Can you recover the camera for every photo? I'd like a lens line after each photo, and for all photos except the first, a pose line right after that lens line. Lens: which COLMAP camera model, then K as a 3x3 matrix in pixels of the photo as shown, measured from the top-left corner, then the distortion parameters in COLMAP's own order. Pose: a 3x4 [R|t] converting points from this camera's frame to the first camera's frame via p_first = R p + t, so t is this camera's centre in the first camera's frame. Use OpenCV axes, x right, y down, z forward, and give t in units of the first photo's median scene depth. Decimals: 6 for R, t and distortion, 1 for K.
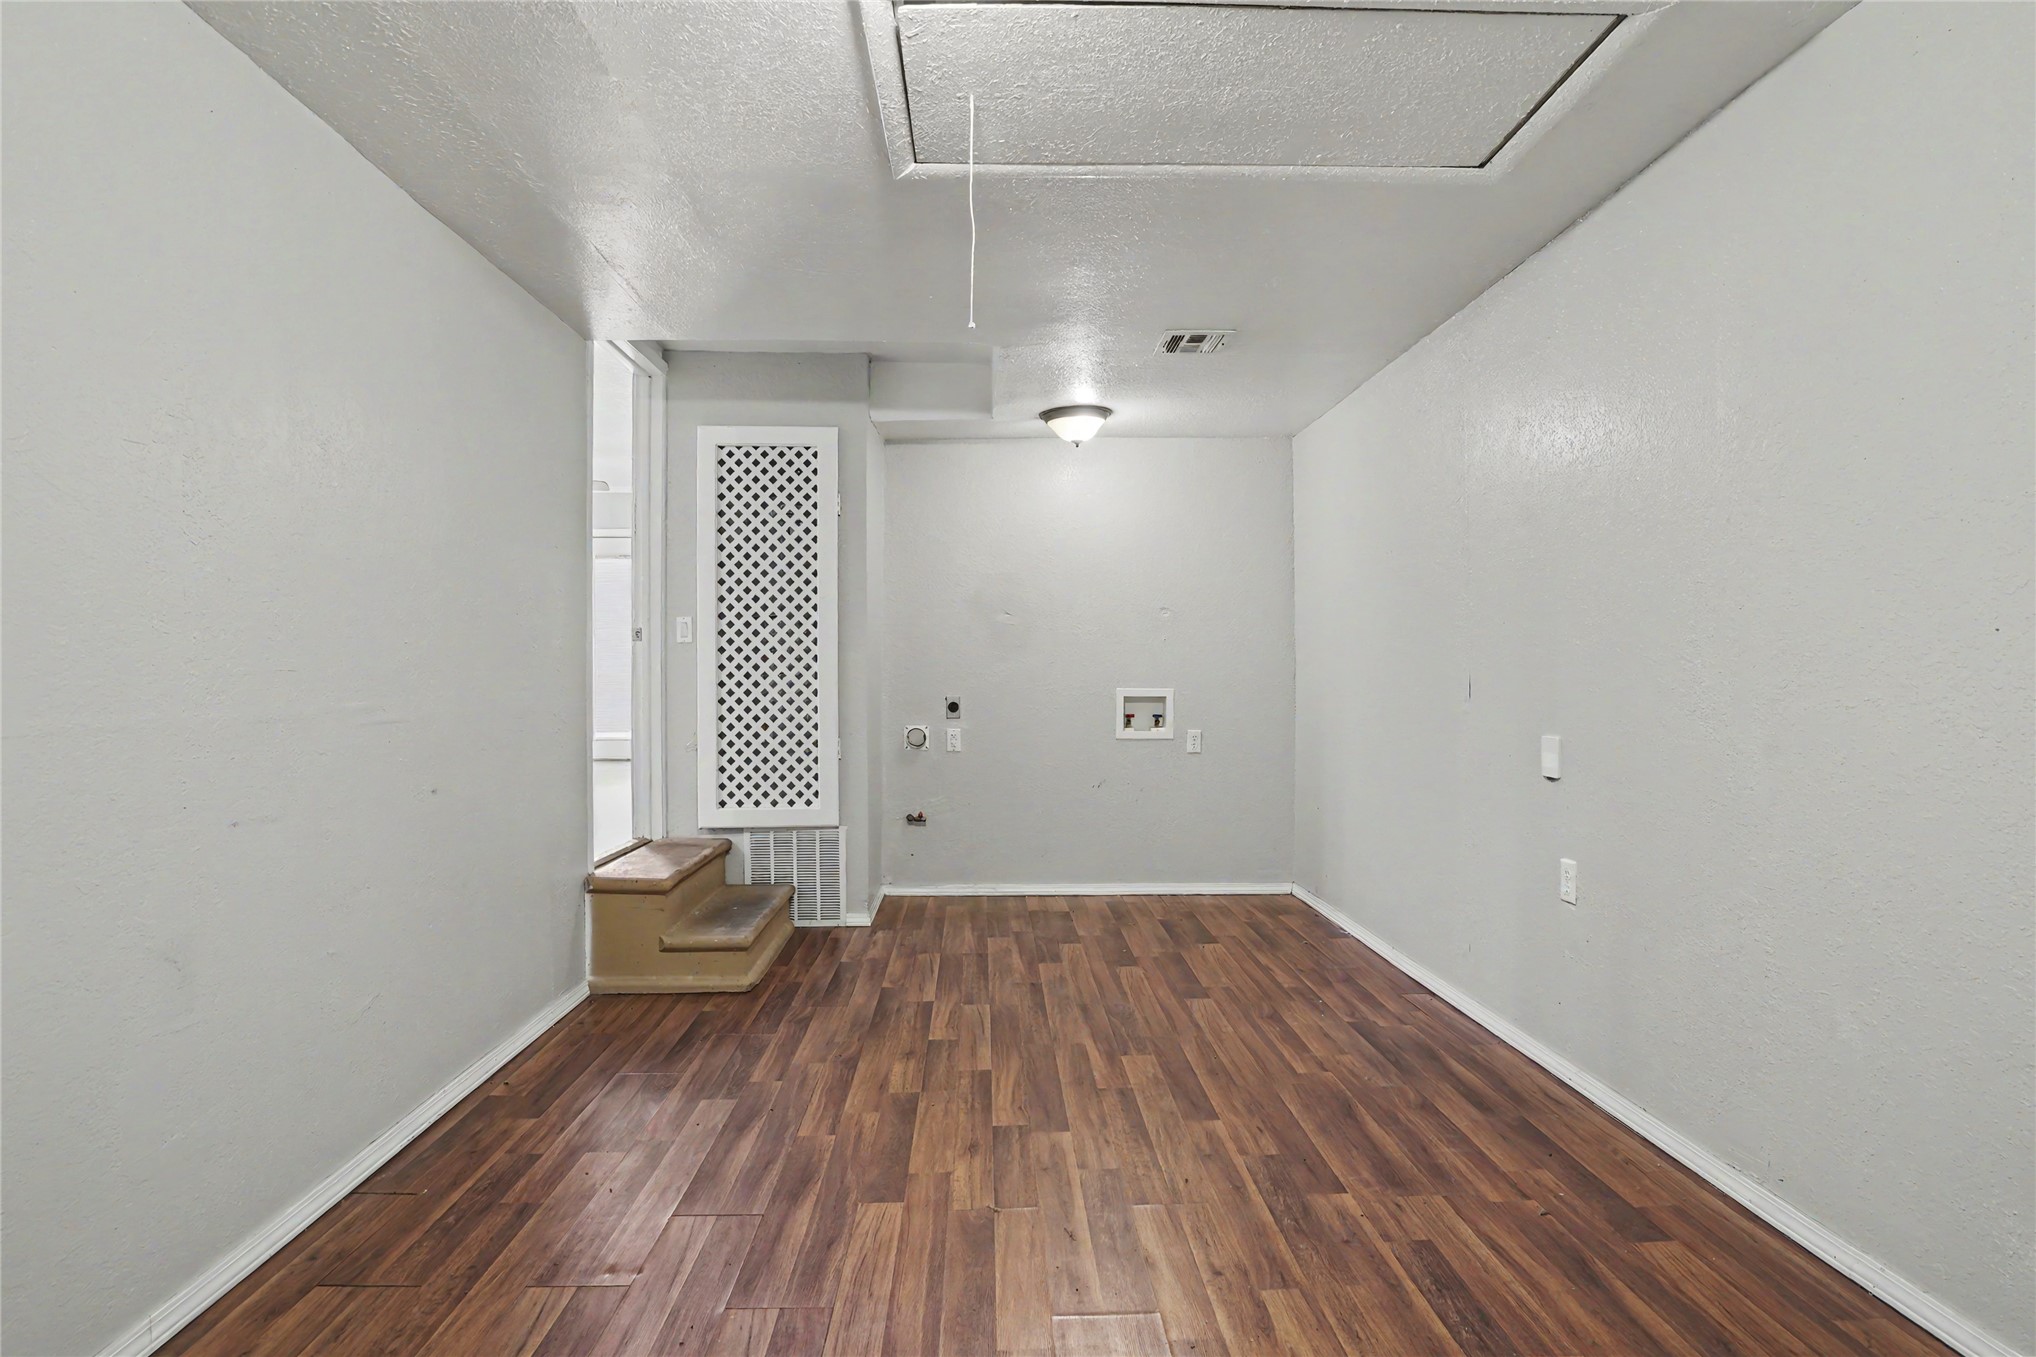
lens RADIAL K [[968.9, 0, 1023.4], [0, 968.9, 682.9], [0, 0, 1]] dist [-0.040193, 0.007183]
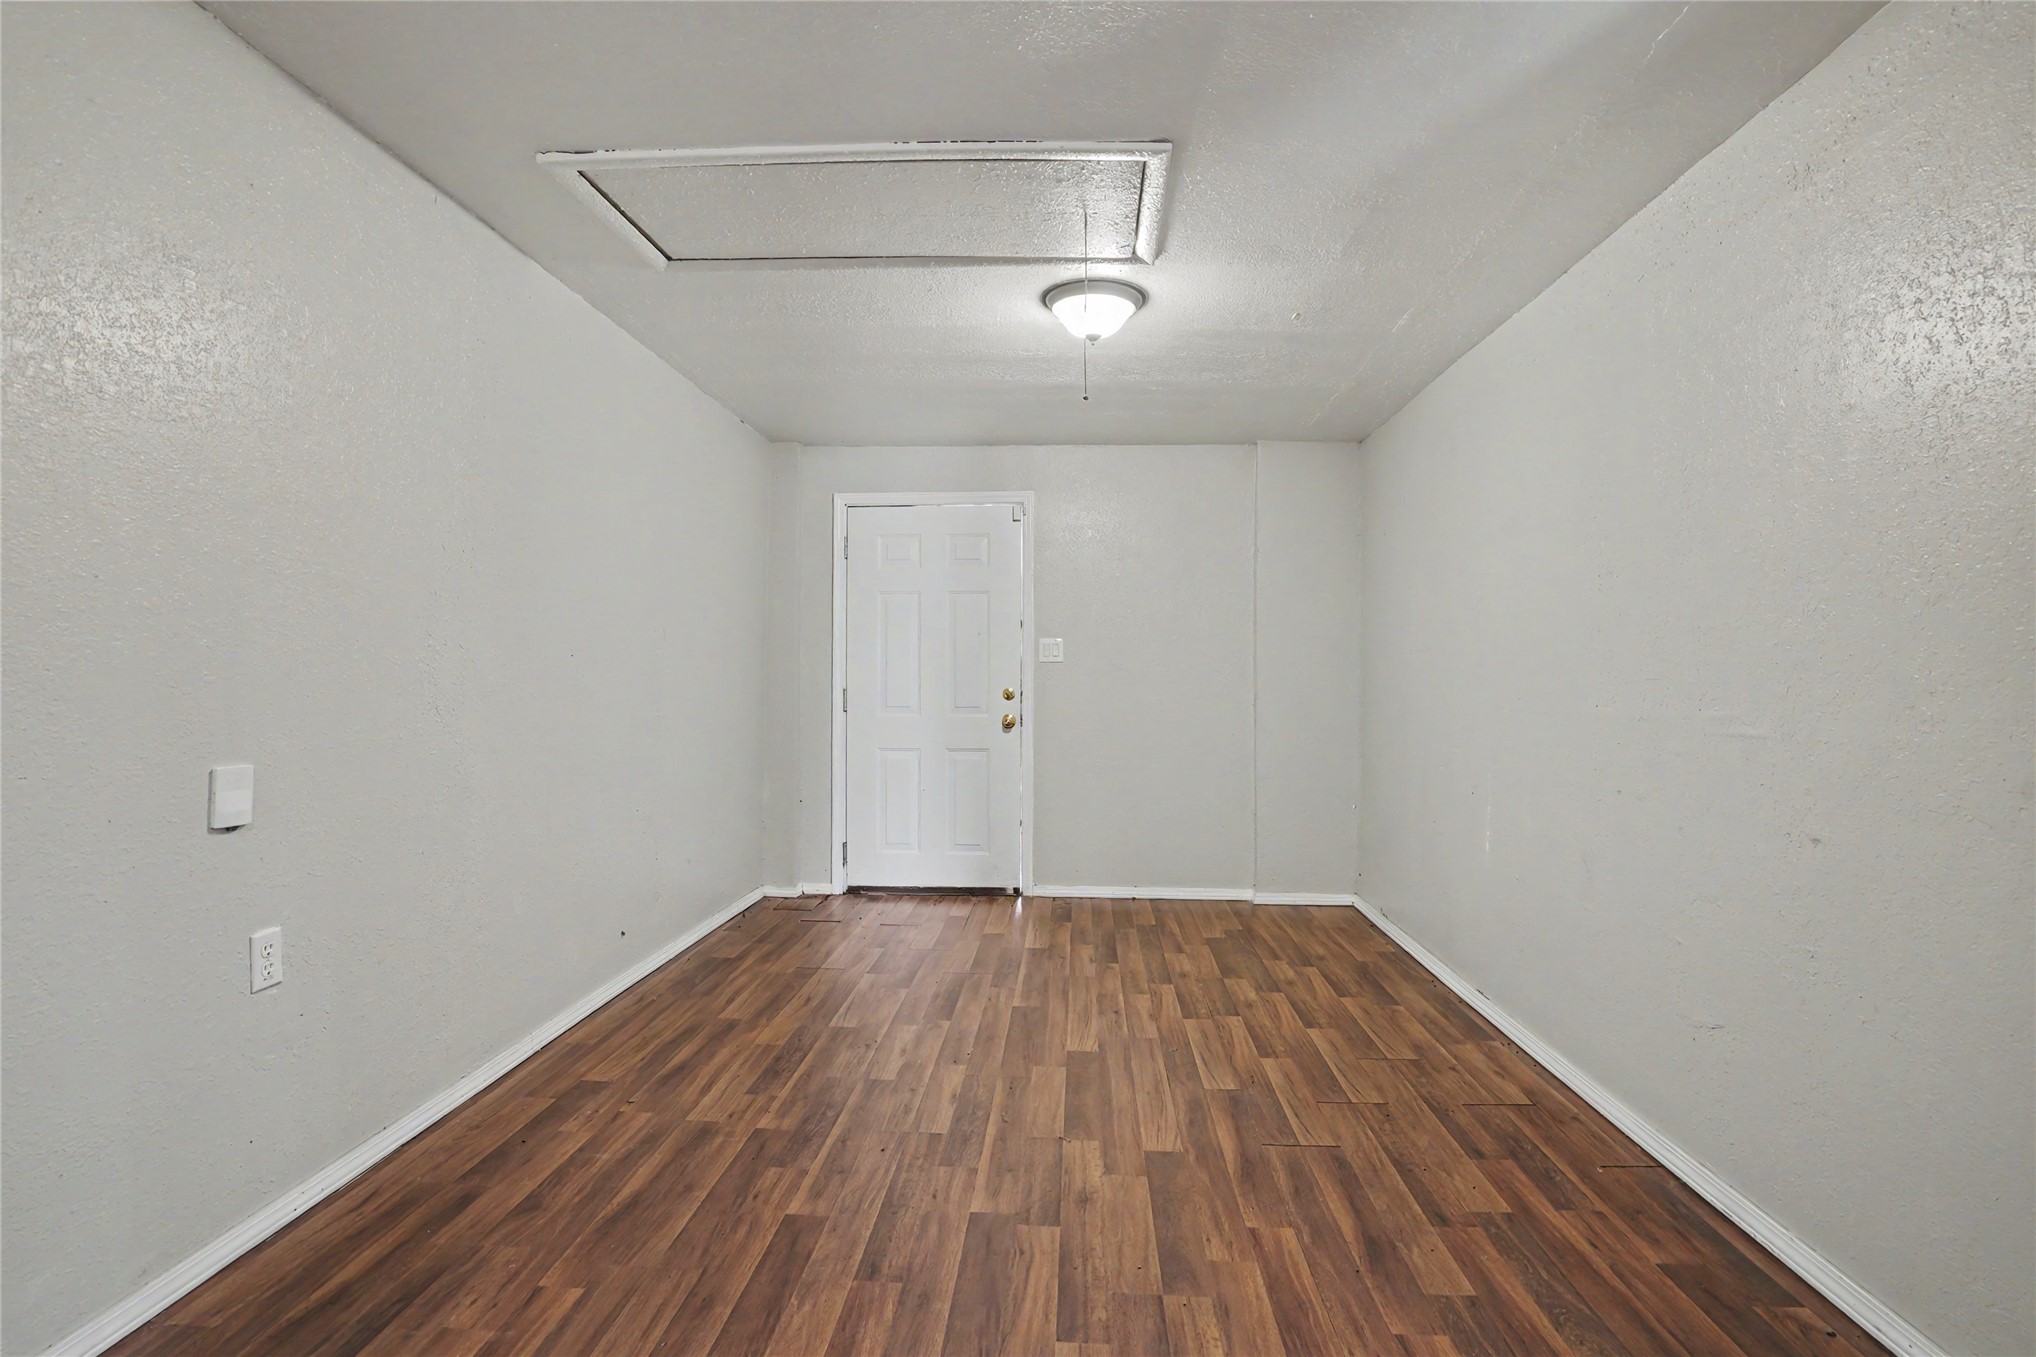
lens RADIAL K [[968.9, 0, 1029.1], [0, 968.9, 674.5], [0, 0, 1]] dist [-0.040193, 0.007183]
pose [[-0.995601, -0.003837, 0.093616, -0.087165], [-0.003767, 0.999992, 0.000927, -0.014152], [-0.093619, 0.000570, -0.995608, 1.963888]]
